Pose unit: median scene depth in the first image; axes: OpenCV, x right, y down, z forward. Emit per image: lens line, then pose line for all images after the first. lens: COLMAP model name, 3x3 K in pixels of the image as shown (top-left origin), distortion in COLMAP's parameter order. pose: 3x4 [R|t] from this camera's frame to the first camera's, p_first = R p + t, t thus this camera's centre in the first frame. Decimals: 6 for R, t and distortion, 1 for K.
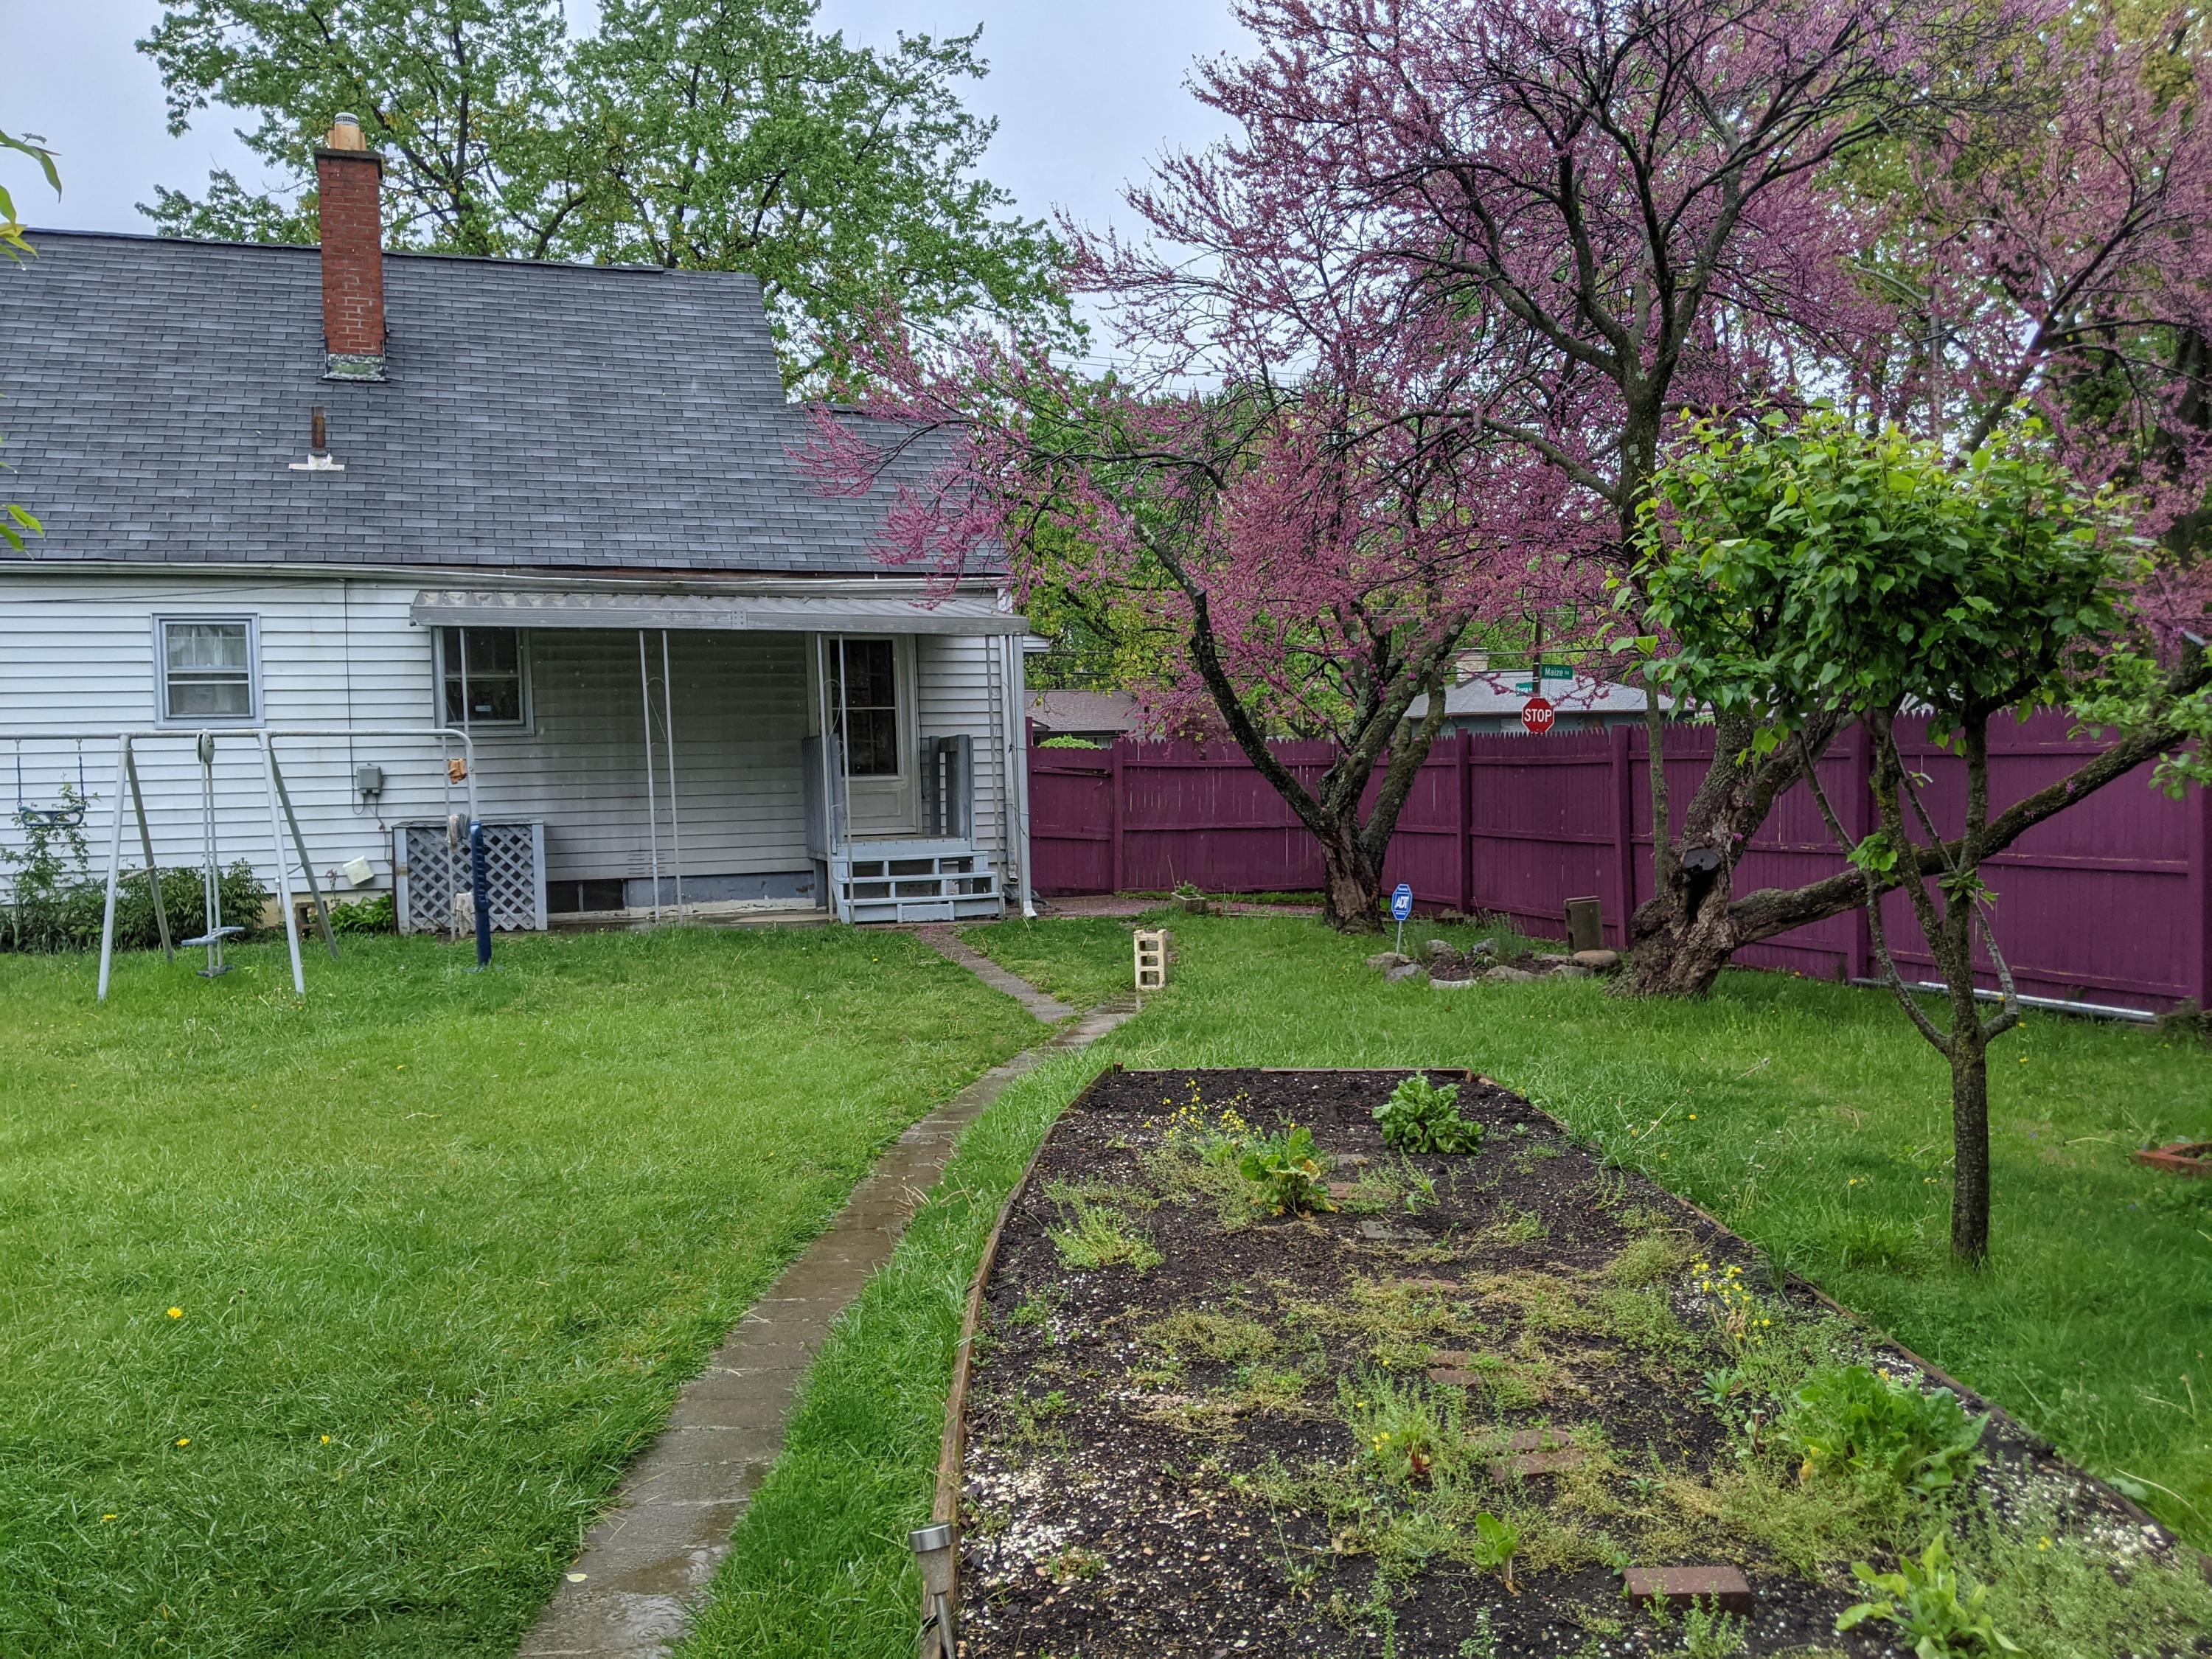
lens RADIAL K [[1963.7, 0, 1224.7], [0, 1963.7, 870.4], [0, 0, 1]] dist [0.147926, -0.213793]
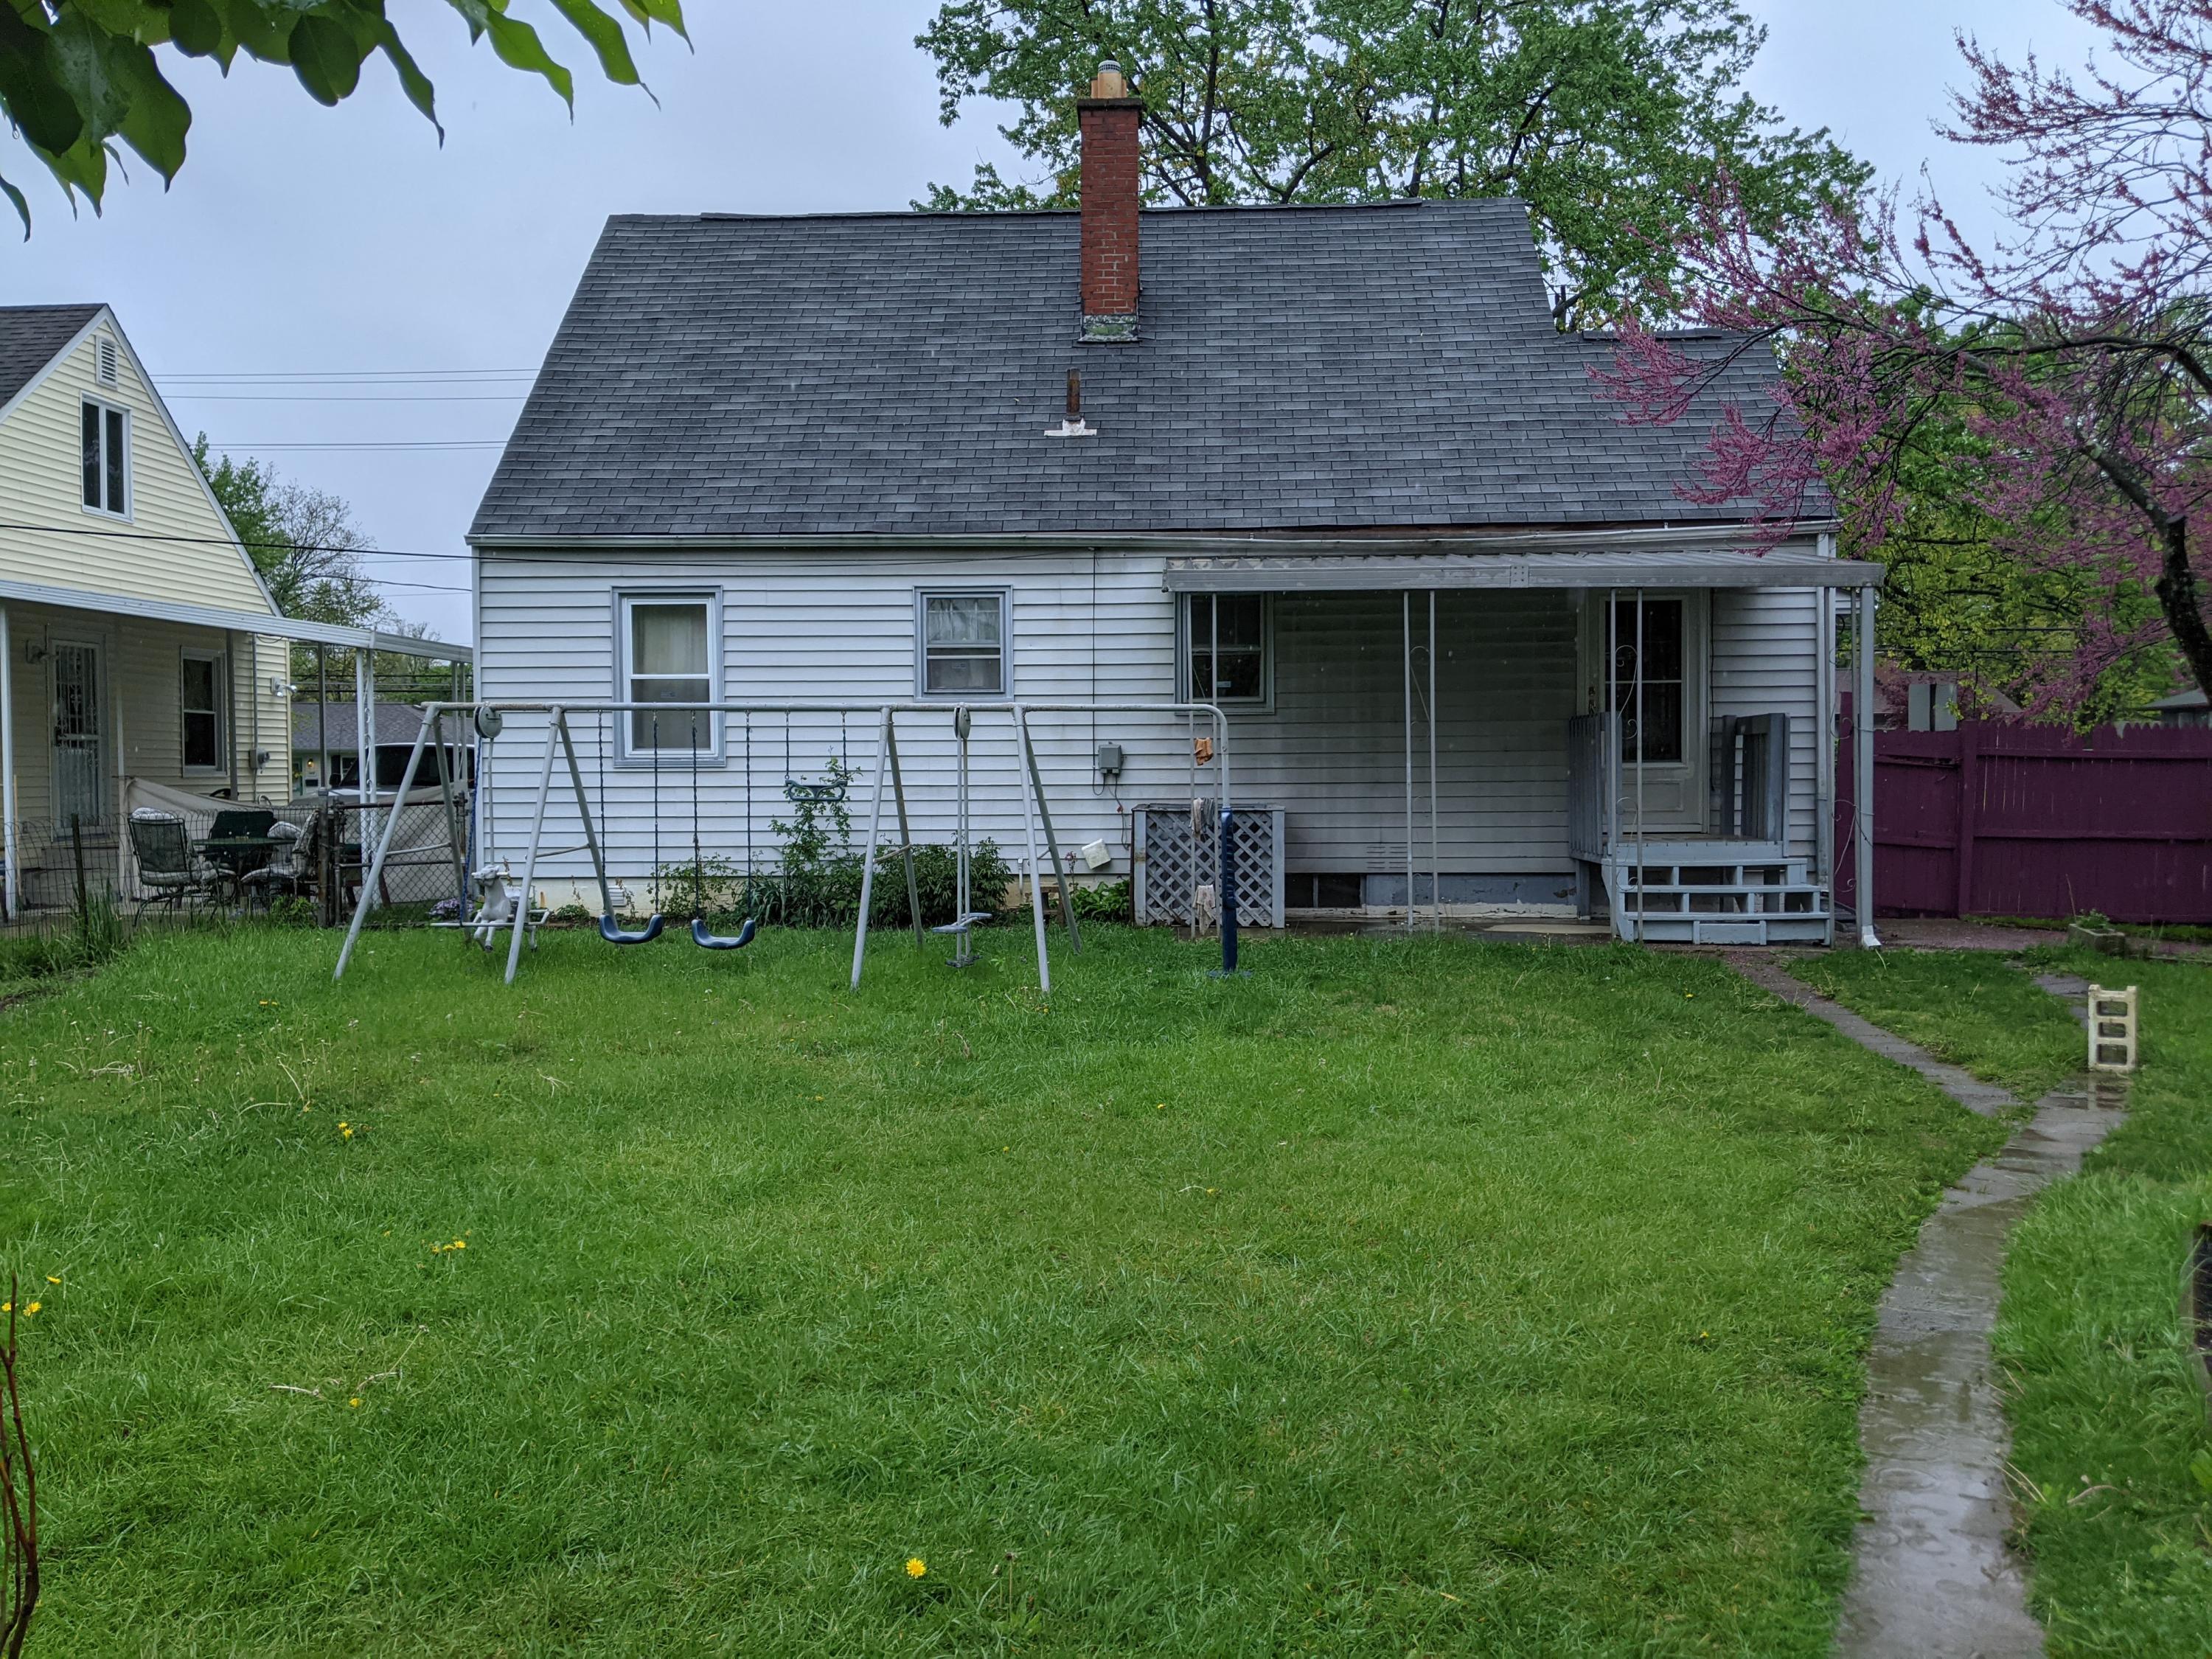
lens RADIAL K [[1963.7, 0, 1224.7], [0, 1963.7, 870.4], [0, 0, 1]] dist [0.147926, -0.213793]
pose [[0.945722, 0.037527, -0.322803, -0.075388], [-0.035119, 0.999295, 0.013285, -0.006917], [0.323074, -0.001227, 0.946373, 0.140015]]
